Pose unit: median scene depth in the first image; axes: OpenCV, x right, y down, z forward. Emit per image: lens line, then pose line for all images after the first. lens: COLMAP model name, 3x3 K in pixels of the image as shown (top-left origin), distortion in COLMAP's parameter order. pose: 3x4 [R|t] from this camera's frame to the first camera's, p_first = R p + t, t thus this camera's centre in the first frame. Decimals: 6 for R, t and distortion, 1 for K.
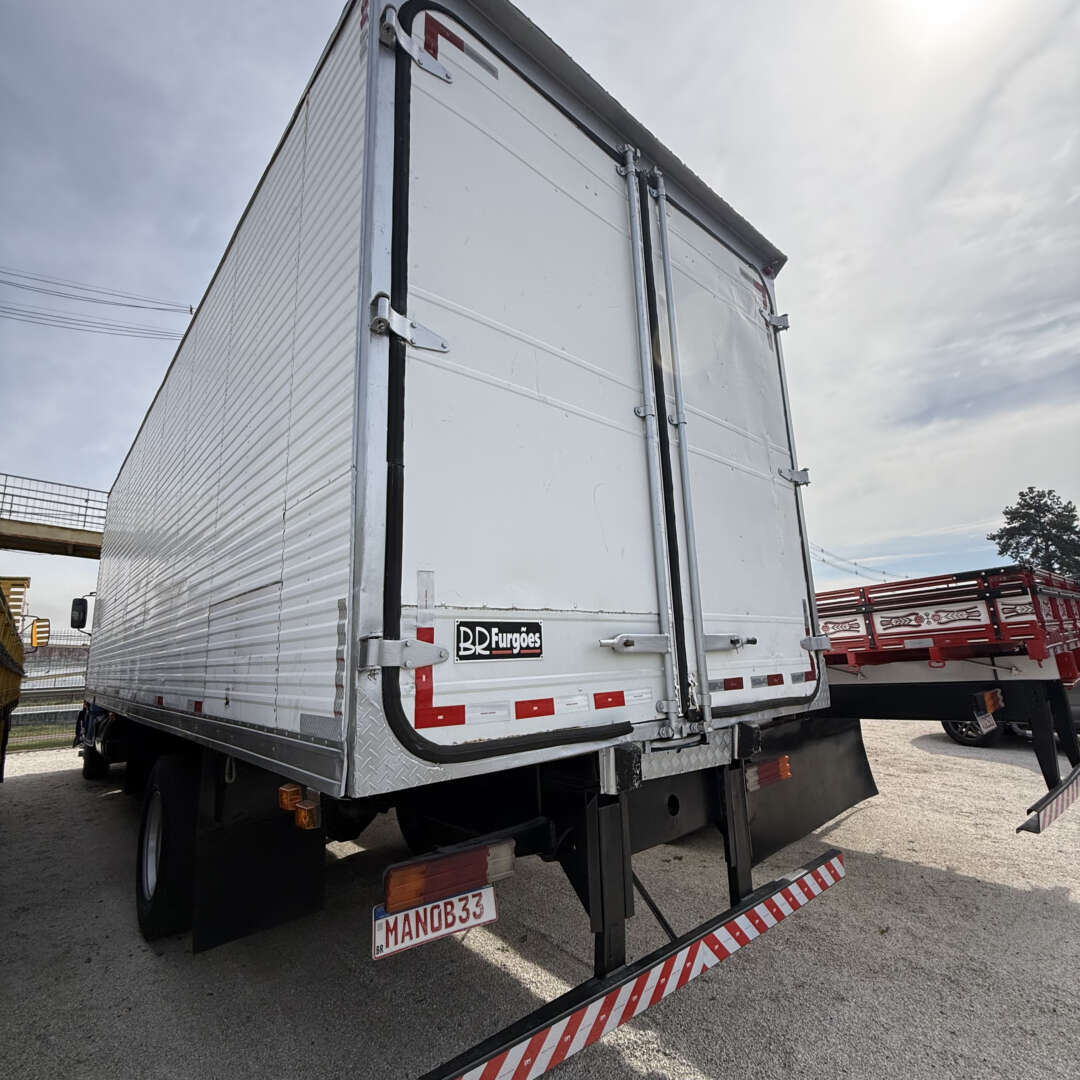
lens RADIAL K [[572.5, 0, 538.4], [0, 572.5, 538.4], [0, 0, 1]] dist [-0.001887, 0.000581]
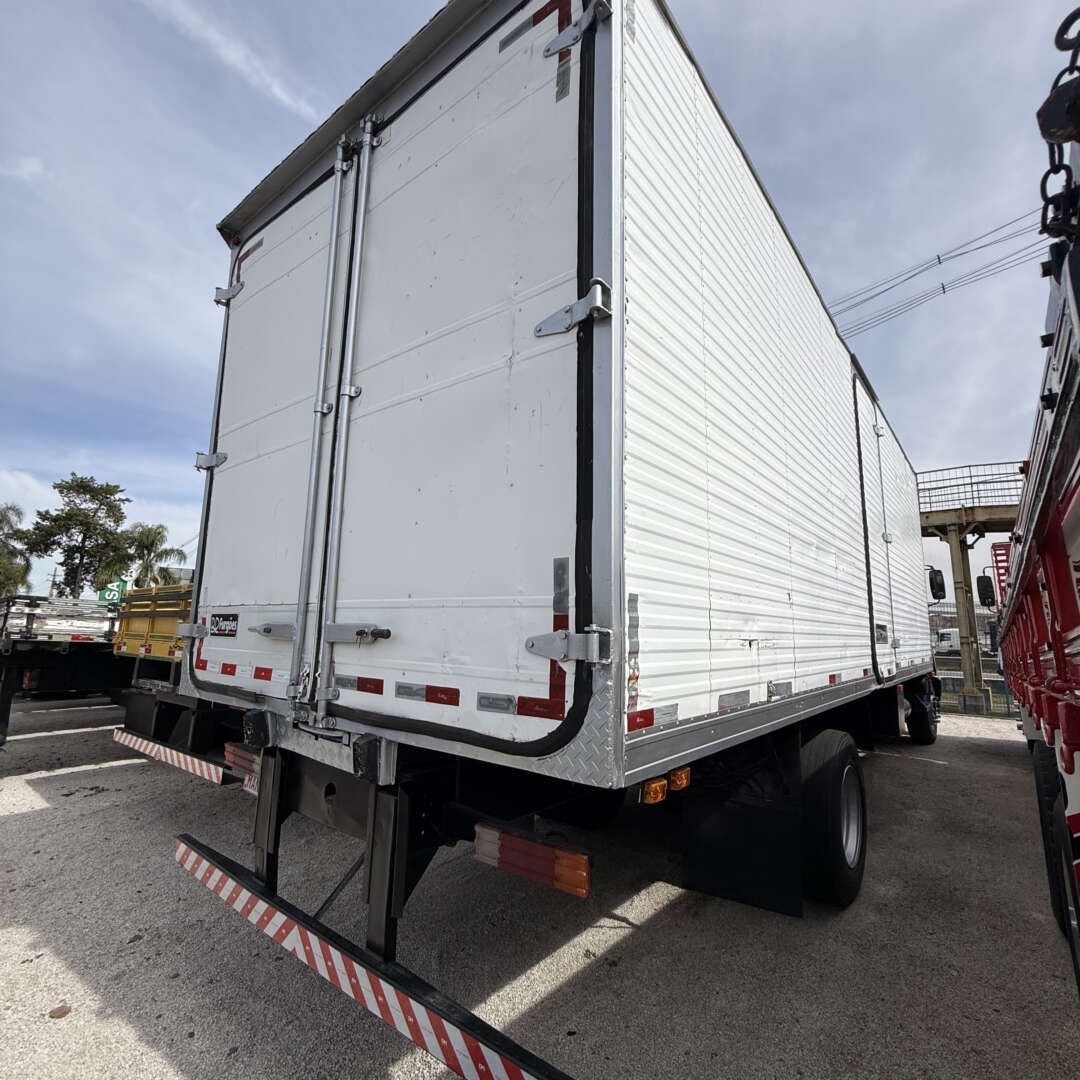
lens RADIAL K [[559.8, 0, 537.6], [0, 559.8, 542.6], [0, 0, 1]] dist [0.002461, 0.000683]
pose [[0.182871, -0.118898, -0.975921, 1.170928], [0.168617, 0.981744, -0.088011, 0.164771], [0.968569, -0.148463, 0.199581, 1.094424]]
